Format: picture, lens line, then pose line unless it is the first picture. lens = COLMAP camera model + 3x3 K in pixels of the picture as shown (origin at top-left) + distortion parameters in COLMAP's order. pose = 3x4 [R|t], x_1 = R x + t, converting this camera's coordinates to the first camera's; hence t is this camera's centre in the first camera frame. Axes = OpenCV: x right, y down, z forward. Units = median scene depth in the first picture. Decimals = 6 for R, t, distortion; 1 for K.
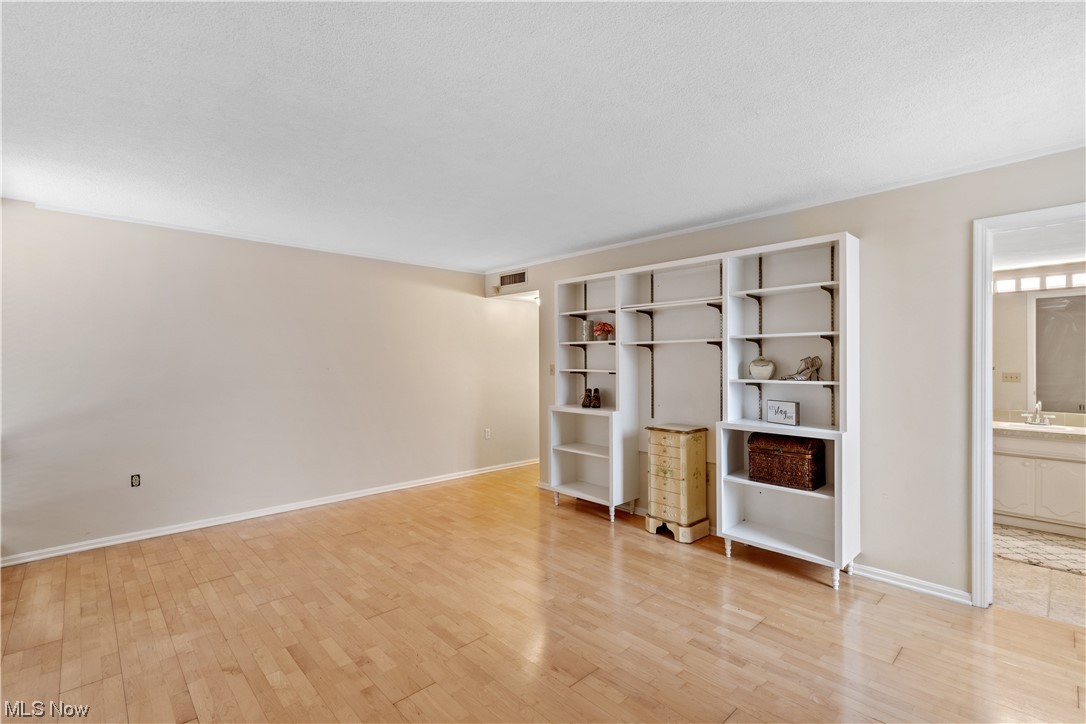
lens RADIAL K [[489.6, 0, 543.3], [0, 489.6, 362.3], [0, 0, 1]] dist [0.008905, -0.005165]
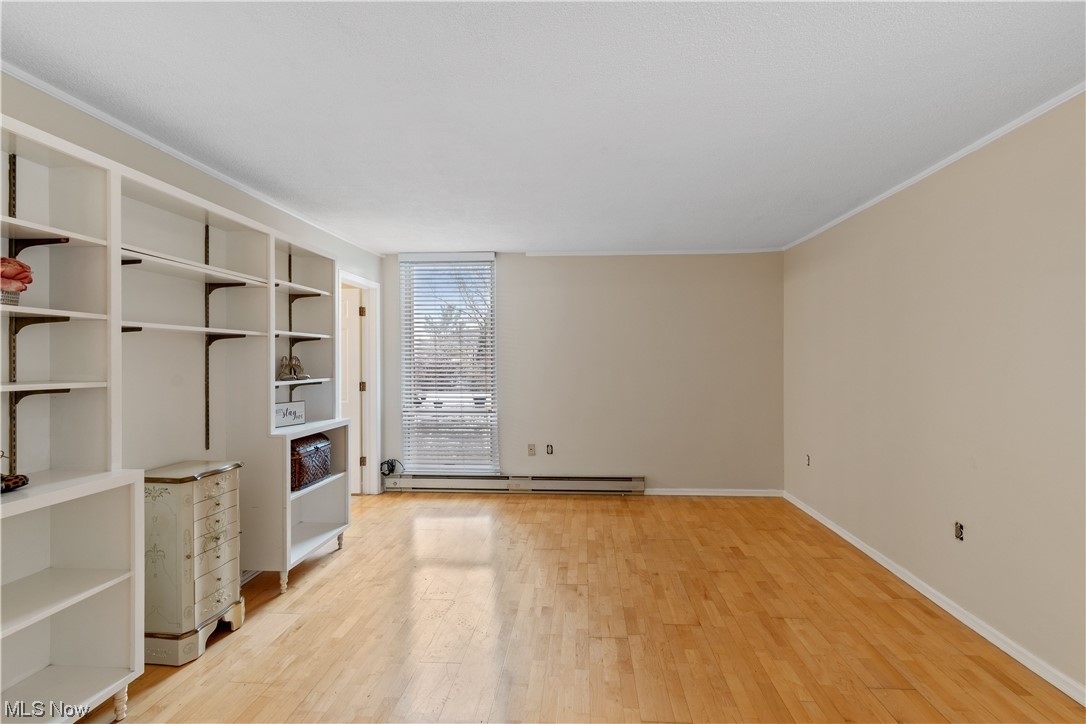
lens RADIAL K [[489.6, 0, 543.6], [0, 489.6, 360.7], [0, 0, 1]] dist [0.008905, -0.005165]
pose [[-0.685297, 0.006889, 0.728231, -0.498480], [0.009254, 0.999957, -0.000751, 0.001290], [-0.728205, 0.006225, -0.685331, 1.126852]]
